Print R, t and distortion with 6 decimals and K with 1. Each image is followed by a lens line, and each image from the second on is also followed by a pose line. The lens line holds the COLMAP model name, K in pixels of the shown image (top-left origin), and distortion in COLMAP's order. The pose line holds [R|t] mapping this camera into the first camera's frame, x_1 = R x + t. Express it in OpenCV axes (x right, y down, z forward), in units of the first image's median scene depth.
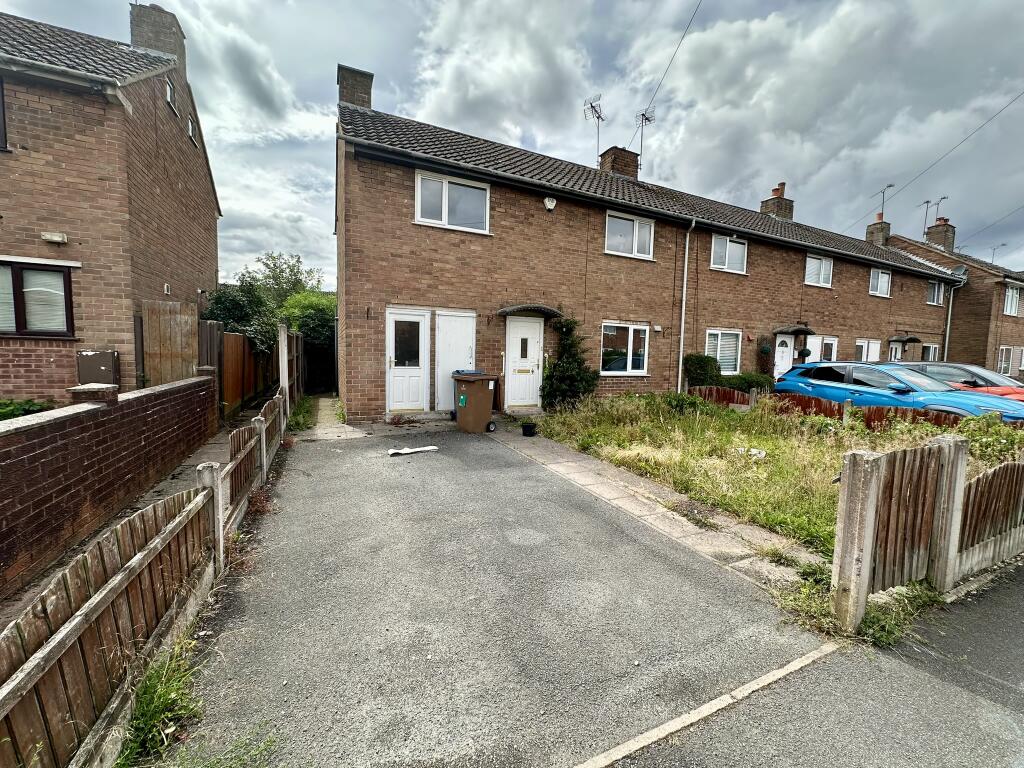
lens RADIAL K [[406.9, 0, 511.7], [0, 406.9, 385.4], [0, 0, 1]] dist [-0.002161, 0.000177]
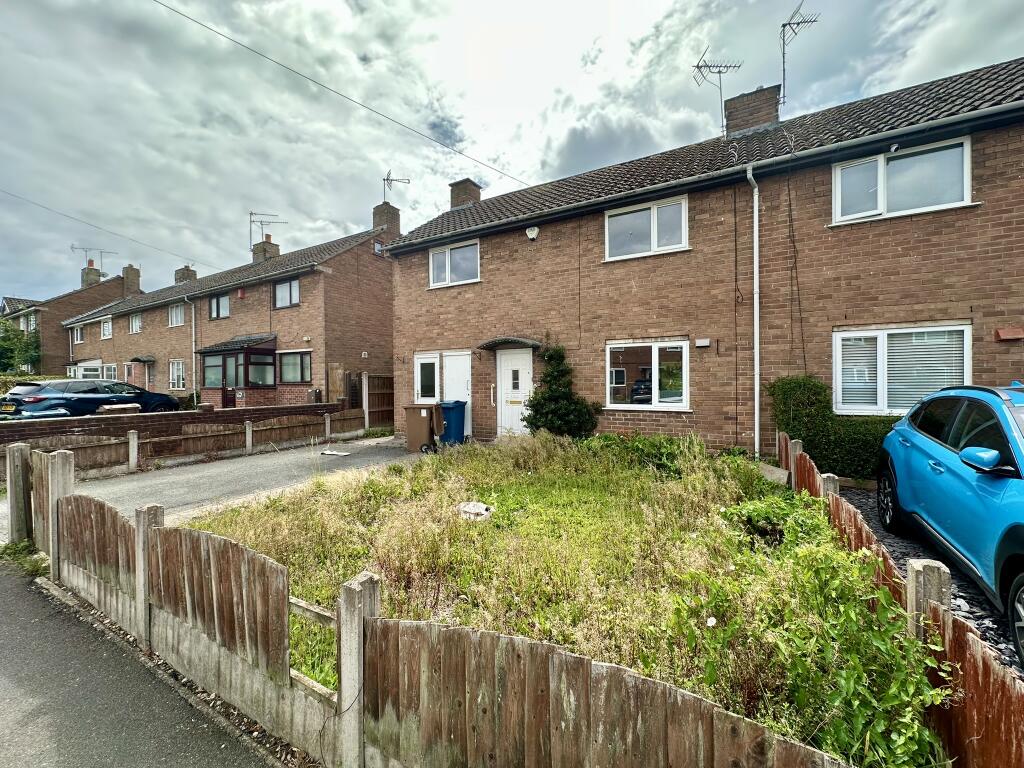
lens RADIAL K [[406.9, 0, 512.2], [0, 406.9, 385.7], [0, 0, 1]] dist [-0.002161, 0.000177]
pose [[0.583587, -0.023412, -0.811713, 0.916323], [-0.042963, 0.997294, -0.059653, -0.017077], [0.810913, 0.069686, 0.581002, 0.440605]]
